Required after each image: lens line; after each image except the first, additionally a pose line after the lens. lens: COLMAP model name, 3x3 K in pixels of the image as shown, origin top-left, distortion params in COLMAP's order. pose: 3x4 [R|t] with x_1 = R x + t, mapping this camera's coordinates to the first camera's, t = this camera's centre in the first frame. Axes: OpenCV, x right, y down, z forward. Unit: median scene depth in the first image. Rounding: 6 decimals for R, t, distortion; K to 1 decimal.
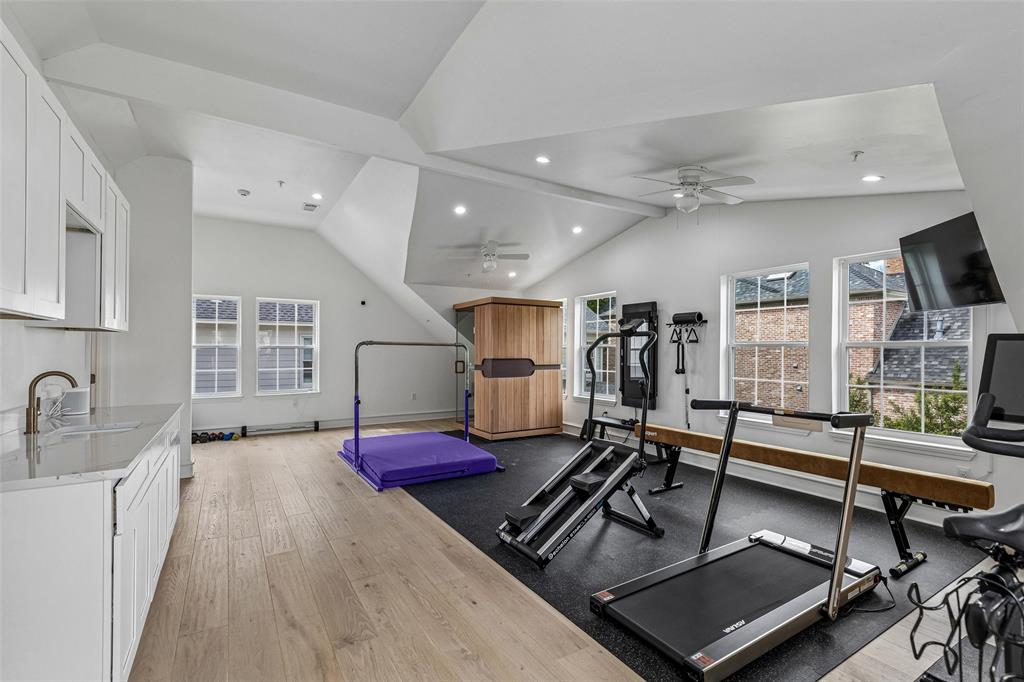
lens RADIAL K [[462.3, 0, 515.3], [0, 462.3, 349.1], [0, 0, 1]] dist [-0.003535, -0.002567]
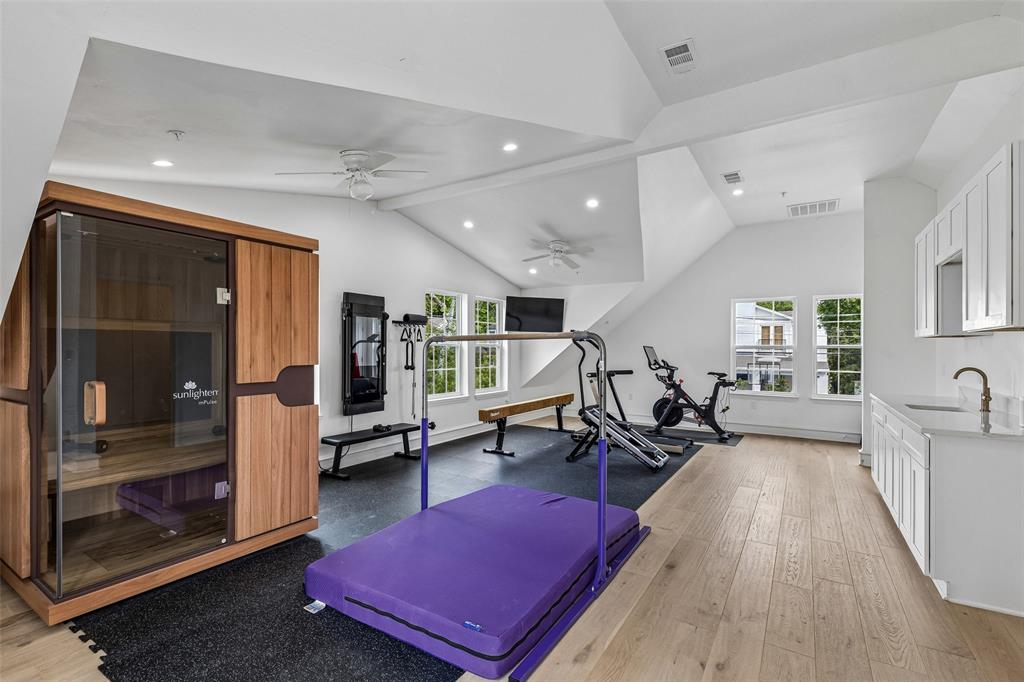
lens RADIAL K [[462.3, 0, 513.5], [0, 462.3, 346.3], [0, 0, 1]] dist [-0.003535, -0.002567]
pose [[-0.437347, 0.000881, 0.899292, -0.731486], [-0.010067, 0.999932, -0.005876, 0.002335], [-0.899236, -0.011623, -0.437309, 1.264392]]
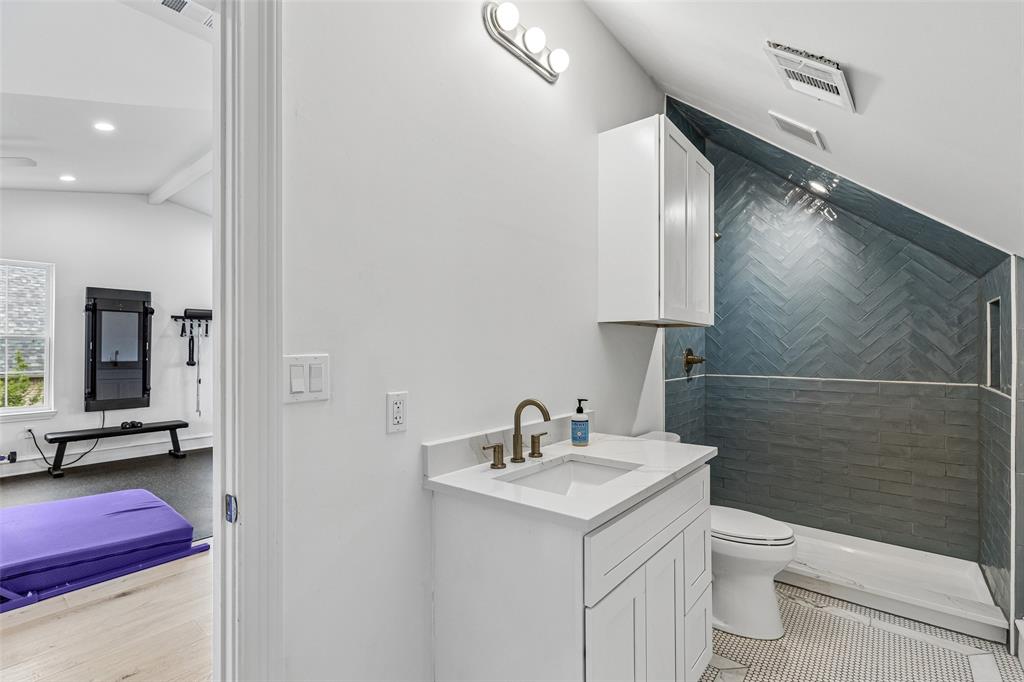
lens RADIAL K [[462.3, 0, 513.4], [0, 462.3, 341.5], [0, 0, 1]] dist [-0.003535, -0.002567]
pose [[-0.325840, 0.004008, 0.945417, -0.892925], [-0.007590, 0.999948, -0.006856, -0.000828], [-0.945395, -0.009410, -0.325792, 0.649602]]
